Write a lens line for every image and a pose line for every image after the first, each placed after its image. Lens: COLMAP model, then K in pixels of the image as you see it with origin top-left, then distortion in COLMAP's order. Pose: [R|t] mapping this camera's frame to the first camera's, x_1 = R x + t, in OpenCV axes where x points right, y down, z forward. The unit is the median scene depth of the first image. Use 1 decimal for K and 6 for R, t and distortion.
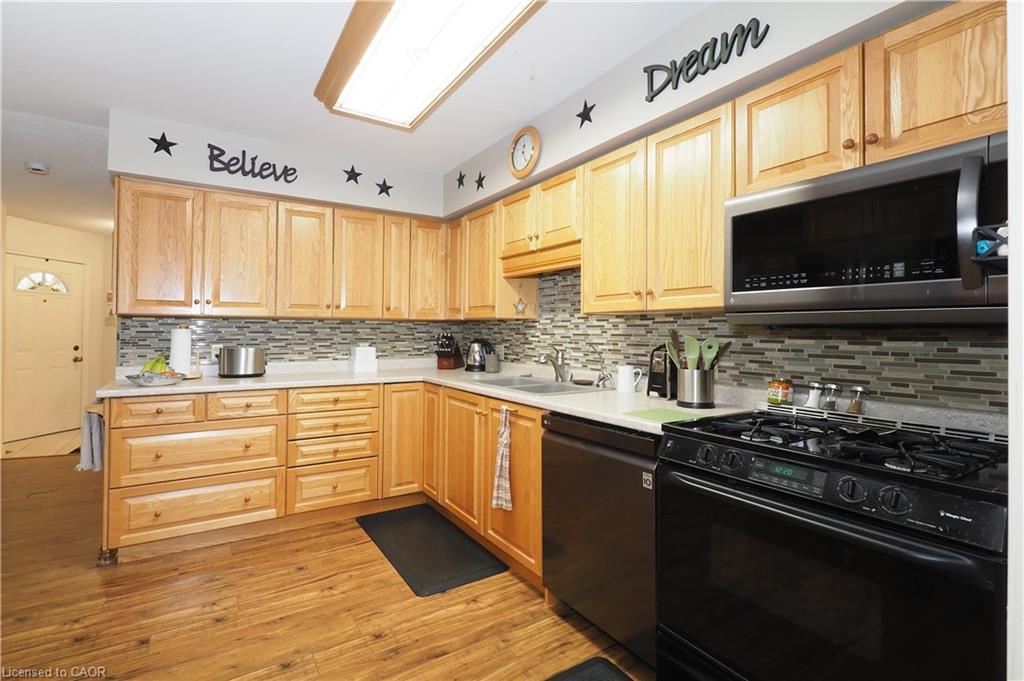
lens RADIAL K [[472.8, 0, 483.8], [0, 472.8, 343.6], [0, 0, 1]] dist [-0.008877, 0.001988]
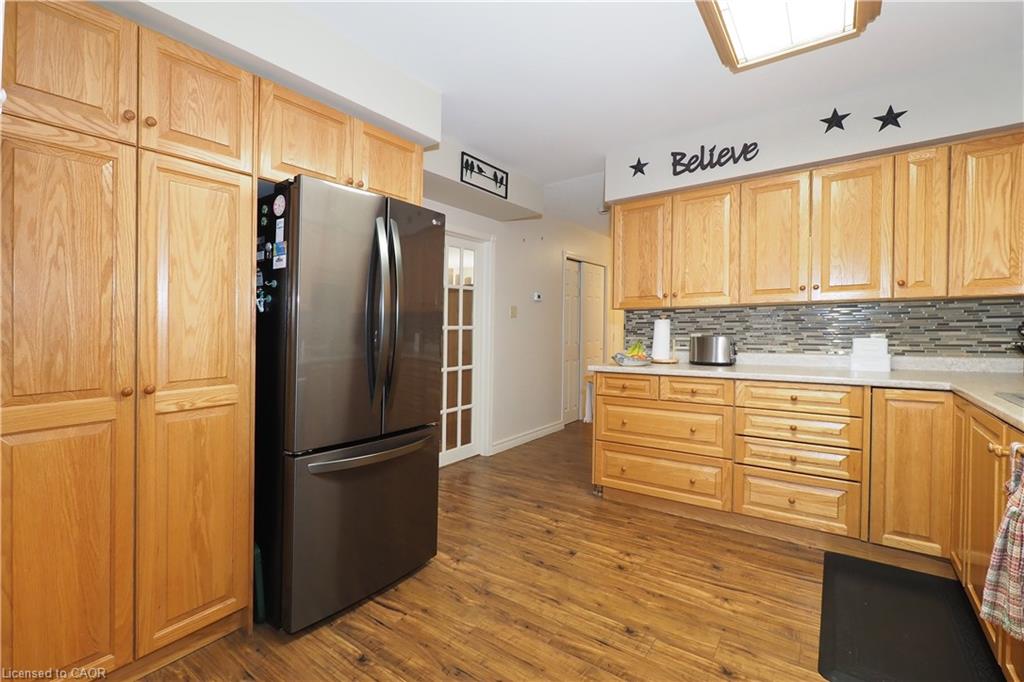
lens RADIAL K [[456.3, 0, 488.4], [0, 456.3, 341.8], [0, 0, 1]] dist [-0.004302, 0.000826]
pose [[0.357708, 0.018041, -0.933659, 0.282521], [-0.010678, 0.999827, 0.015229, 0.011160], [0.933772, 0.004522, 0.357839, 0.222492]]
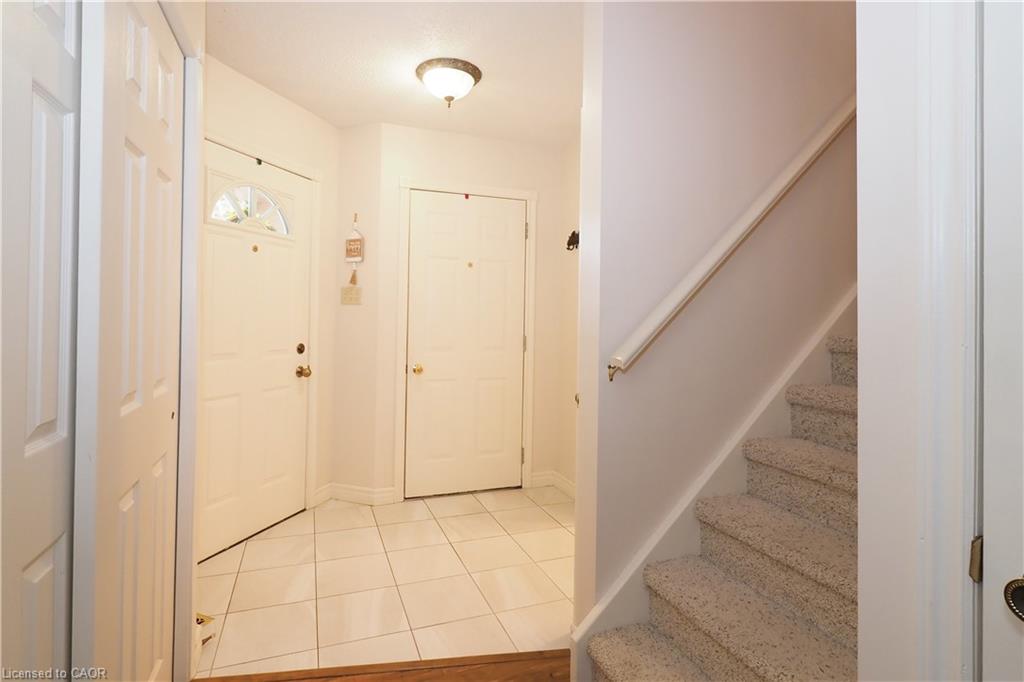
lens RADIAL K [[510.8, 0, 496.7], [0, 510.8, 318.1], [0, 0, 1]] dist [-0.001413, 0.005048]
pose [[0.981501, -0.003371, -0.191425, -1.190476], [-0.000696, 0.999776, -0.021172, -0.023771], [0.191453, 0.020913, 0.981279, 1.087293]]
